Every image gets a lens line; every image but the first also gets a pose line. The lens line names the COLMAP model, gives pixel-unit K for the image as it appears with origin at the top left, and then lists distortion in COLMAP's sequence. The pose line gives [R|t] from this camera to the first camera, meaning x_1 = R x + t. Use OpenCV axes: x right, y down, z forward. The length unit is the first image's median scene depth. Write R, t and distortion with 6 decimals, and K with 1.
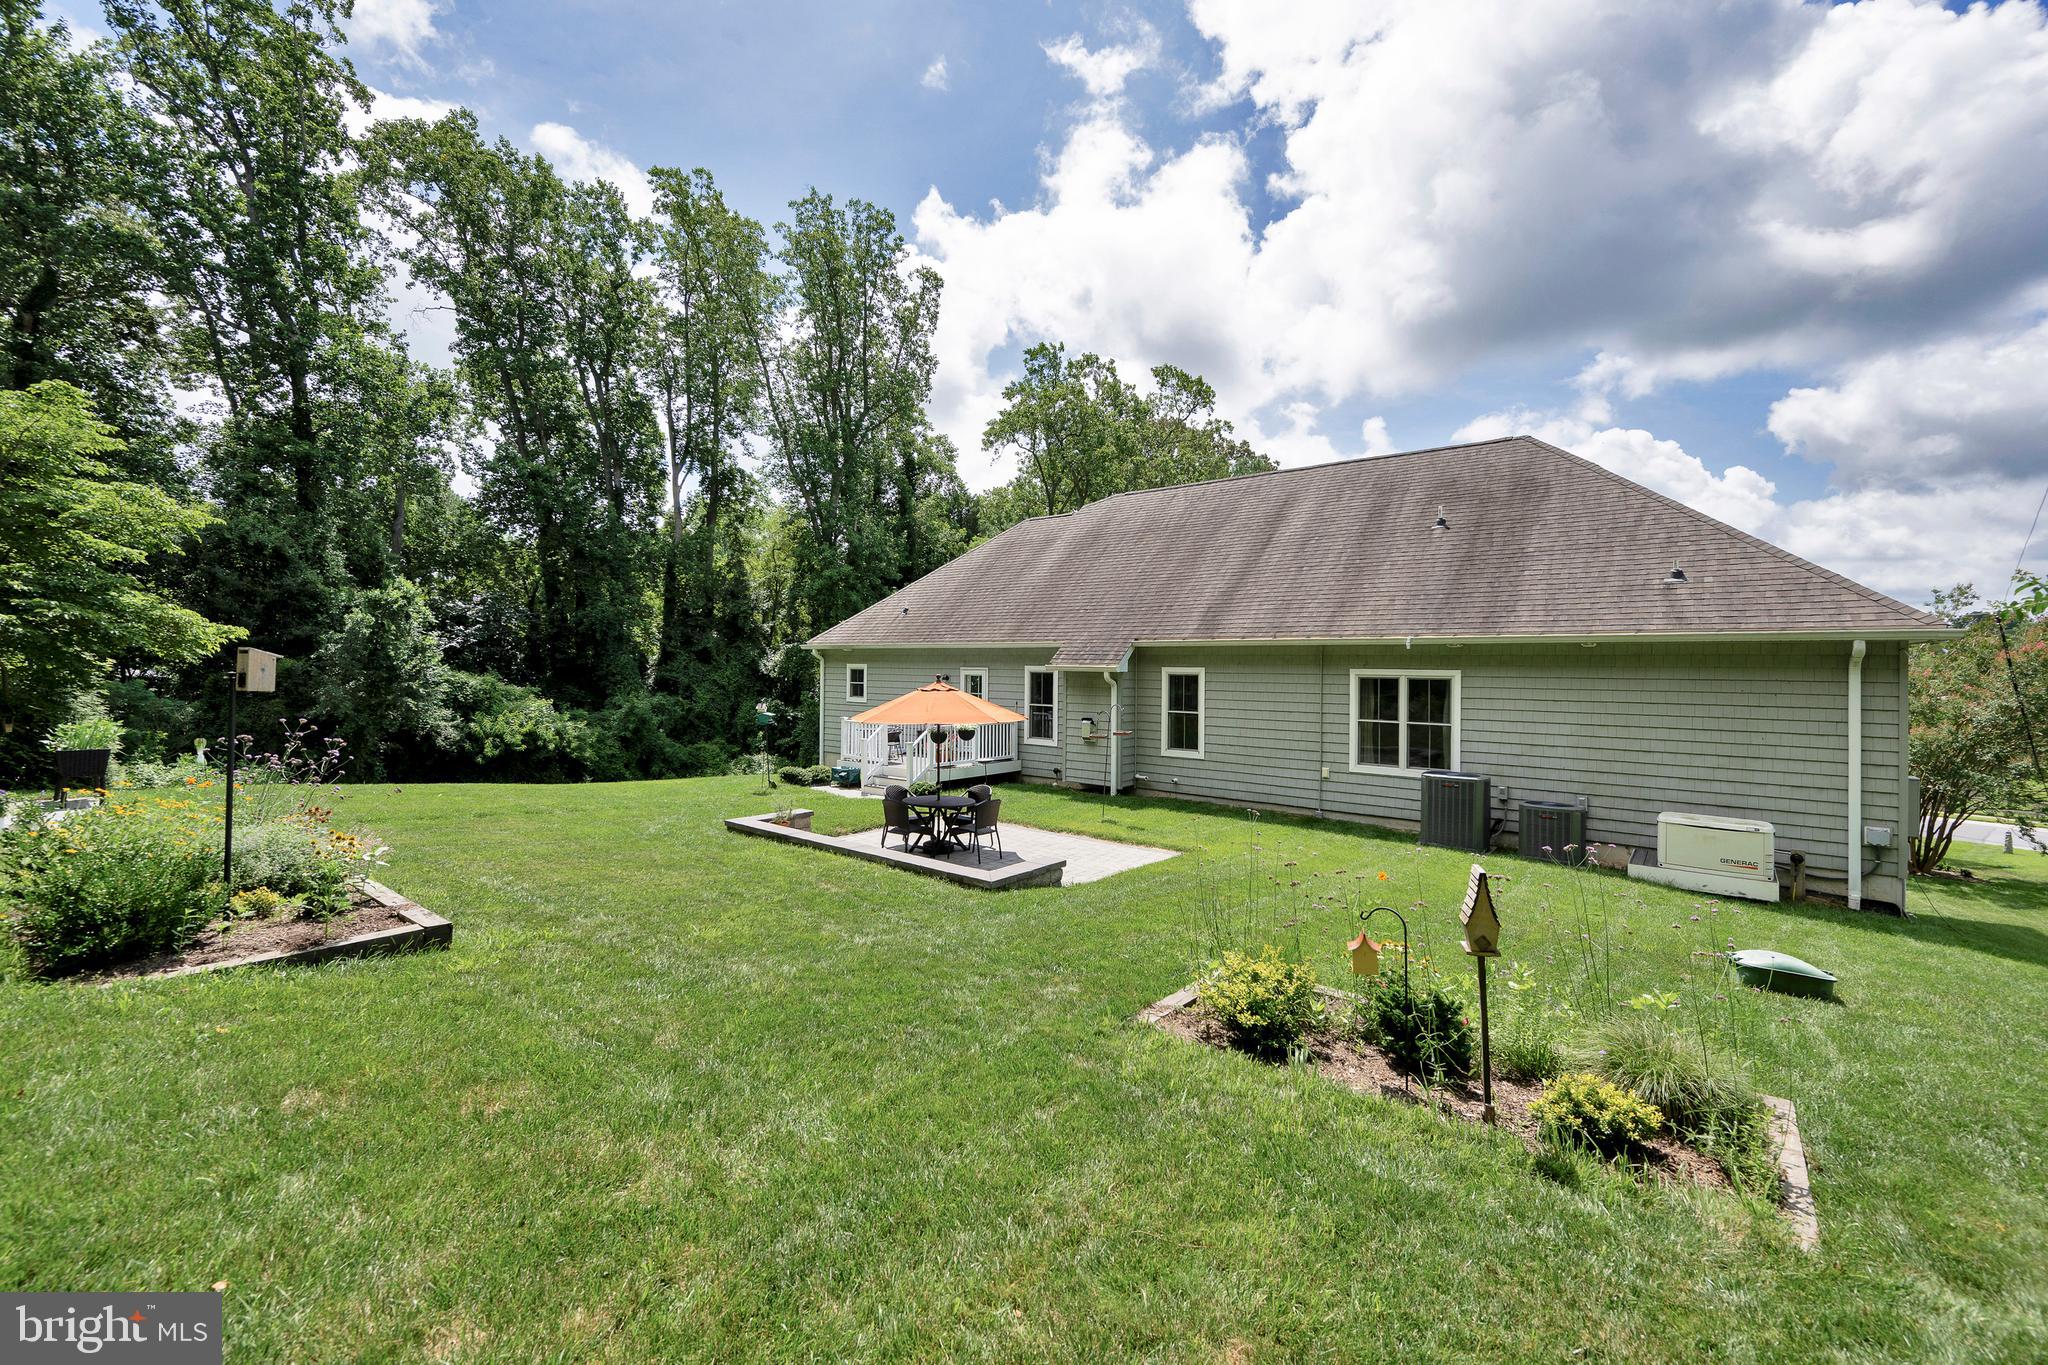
lens RADIAL K [[845.4, 0, 1016.1], [0, 845.4, 647.8], [0, 0, 1]] dist [0.000693, 0.000058]
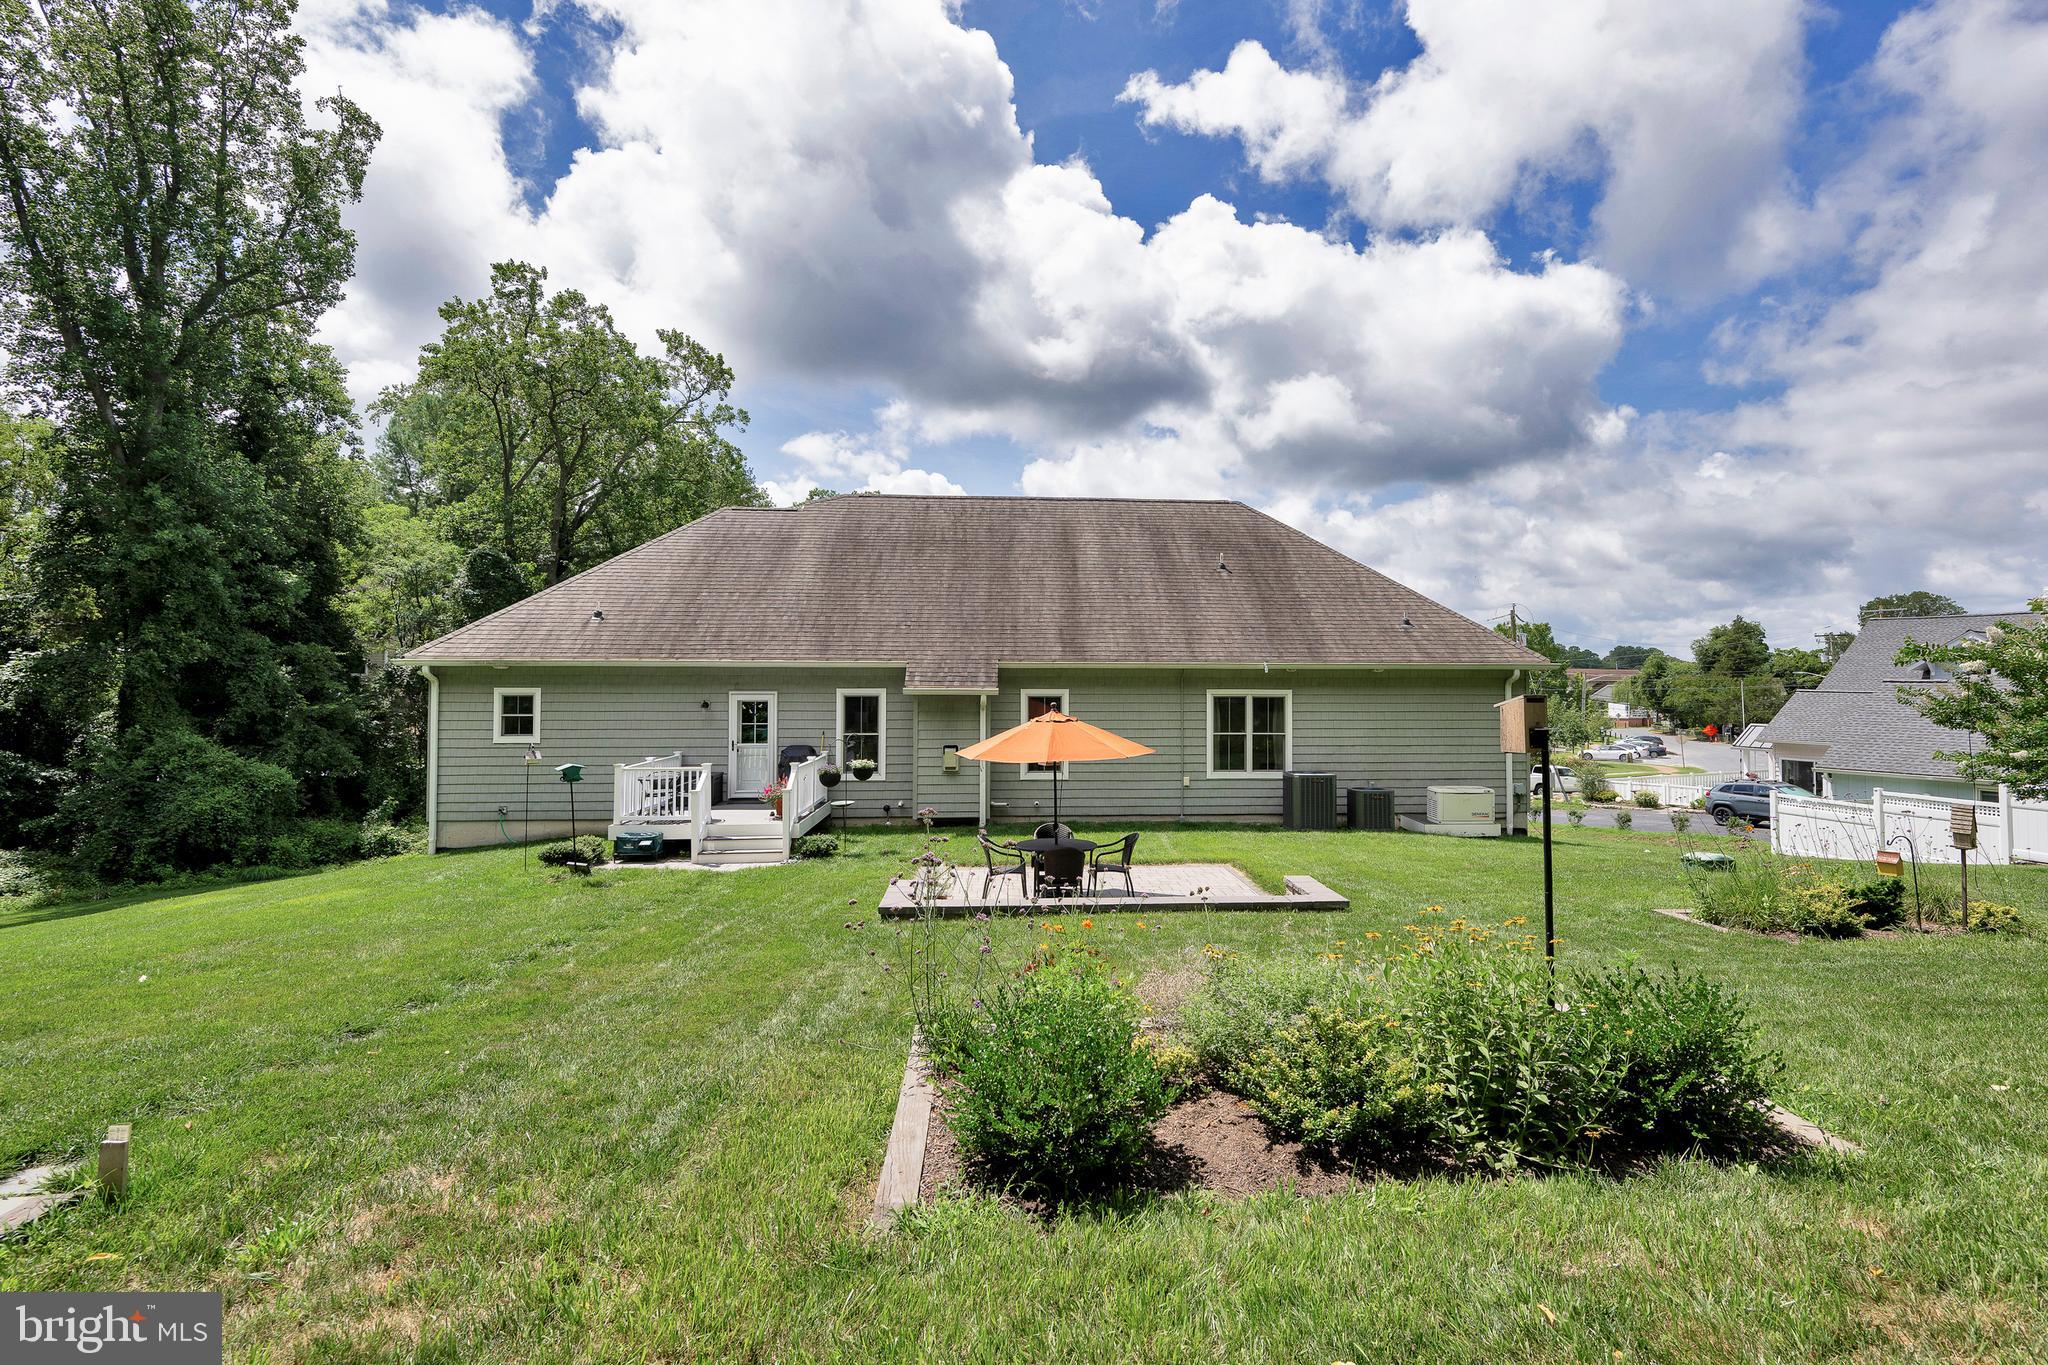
lens RADIAL K [[918.5, 0, 1062.2], [0, 918.5, 651.4], [0, 0, 1]] dist [0.000195, -0.000540]
pose [[0.722823, 0.017440, 0.690813, -0.467493], [-0.009311, 0.999837, -0.015499, -0.004185], [-0.690971, 0.004771, 0.722867, 0.177295]]
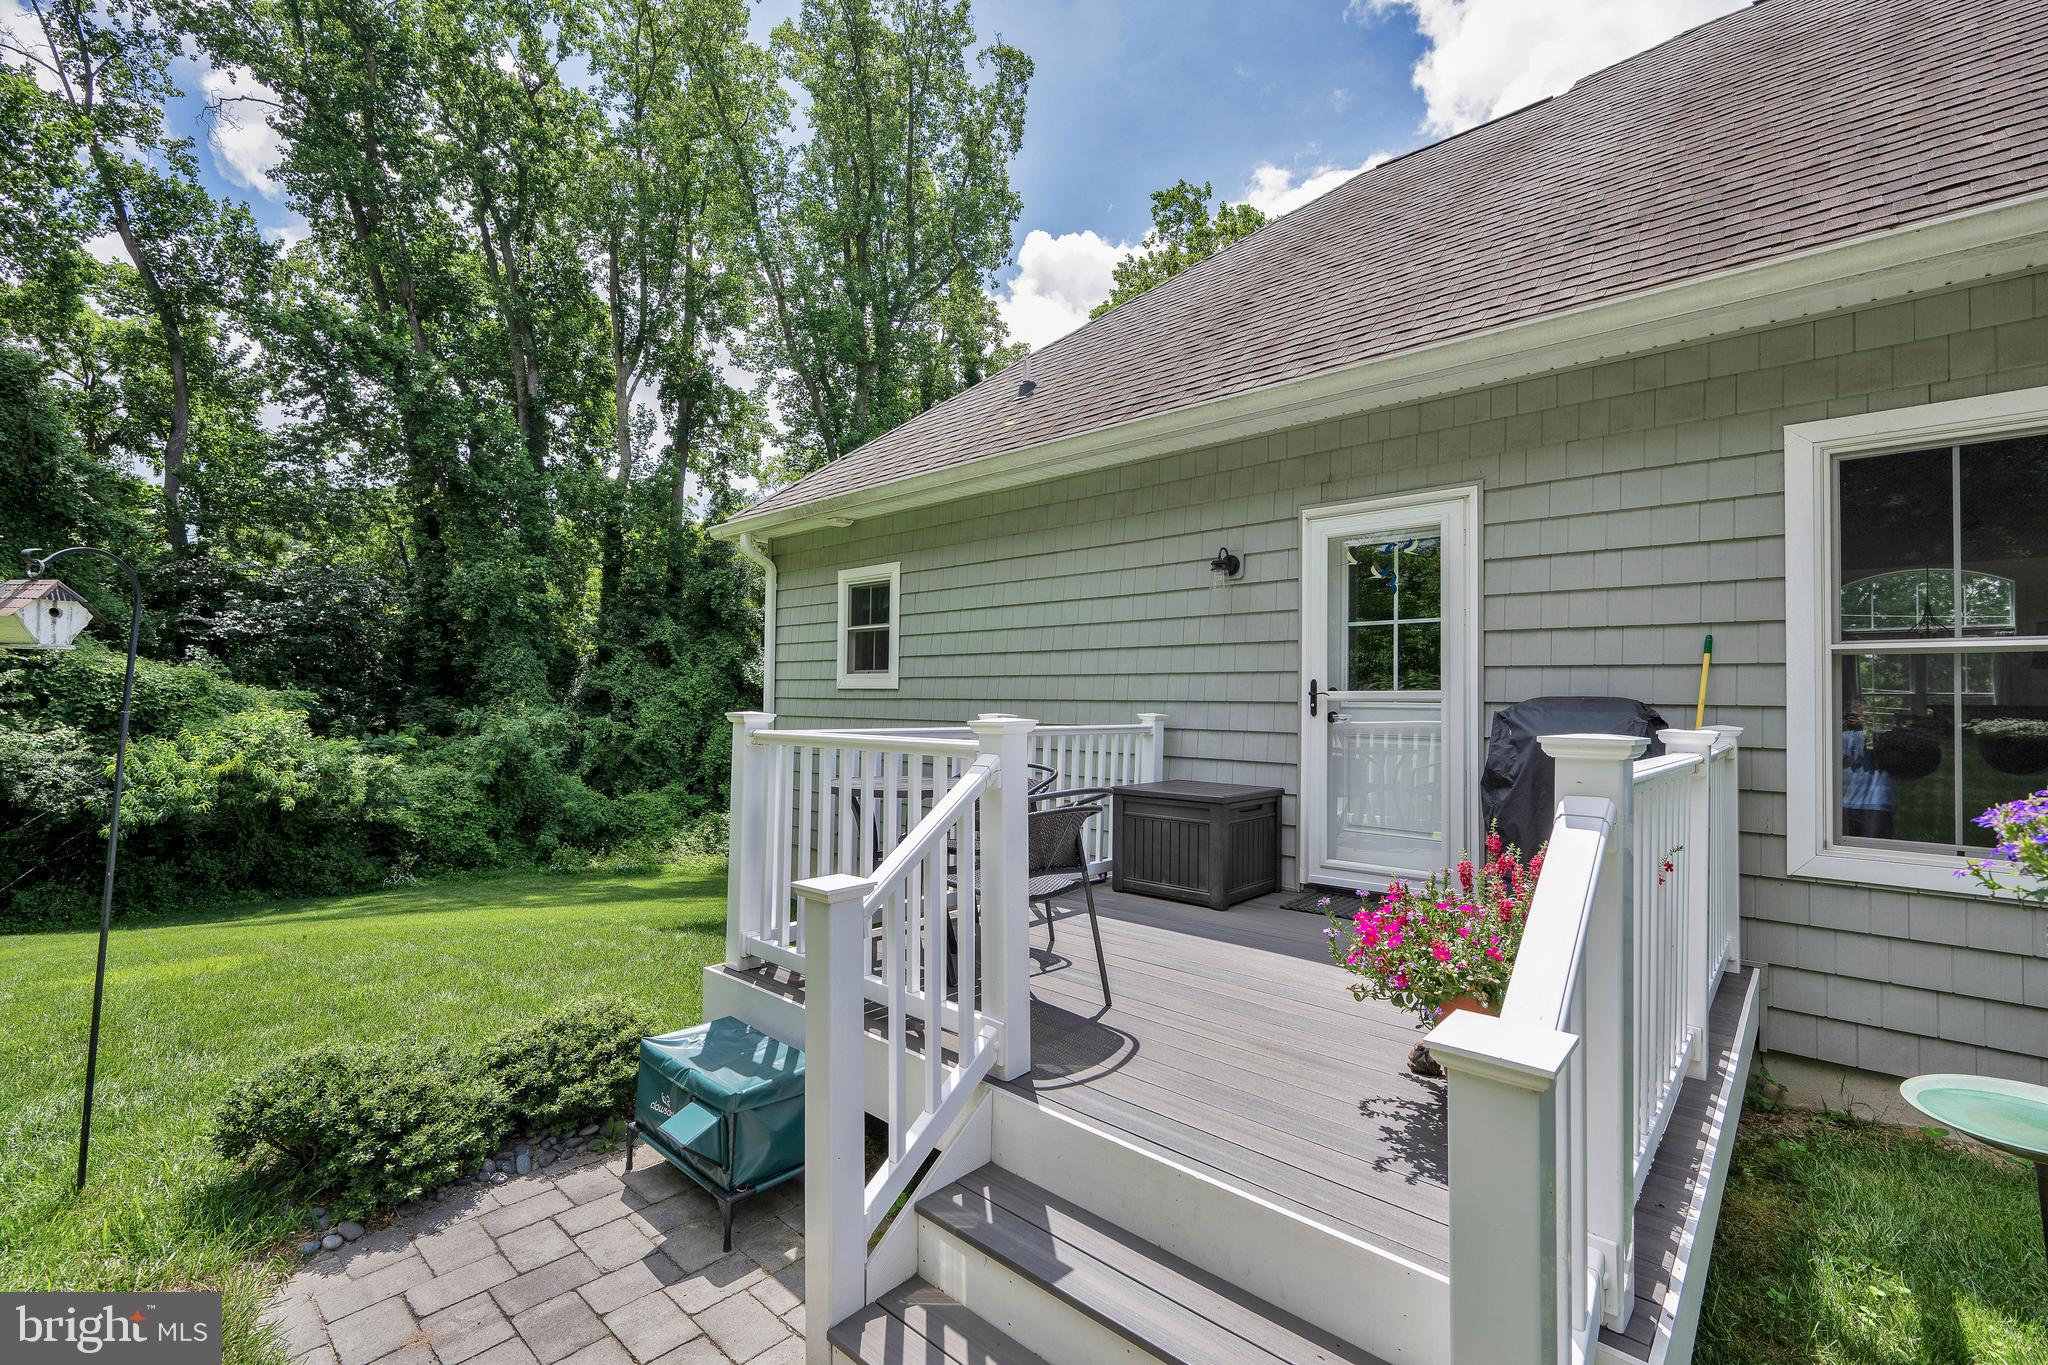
lens RADIAL K [[891.0, 0, 1027.4], [0, 891.0, 685.2], [0, 0, 1]] dist [-0.003159, -0.000570]
pose [[0.999113, 0.002916, -0.042005, -0.146418], [-0.002888, 0.999996, 0.000730, 0.073557], [0.042007, -0.000608, 0.999117, 0.801343]]
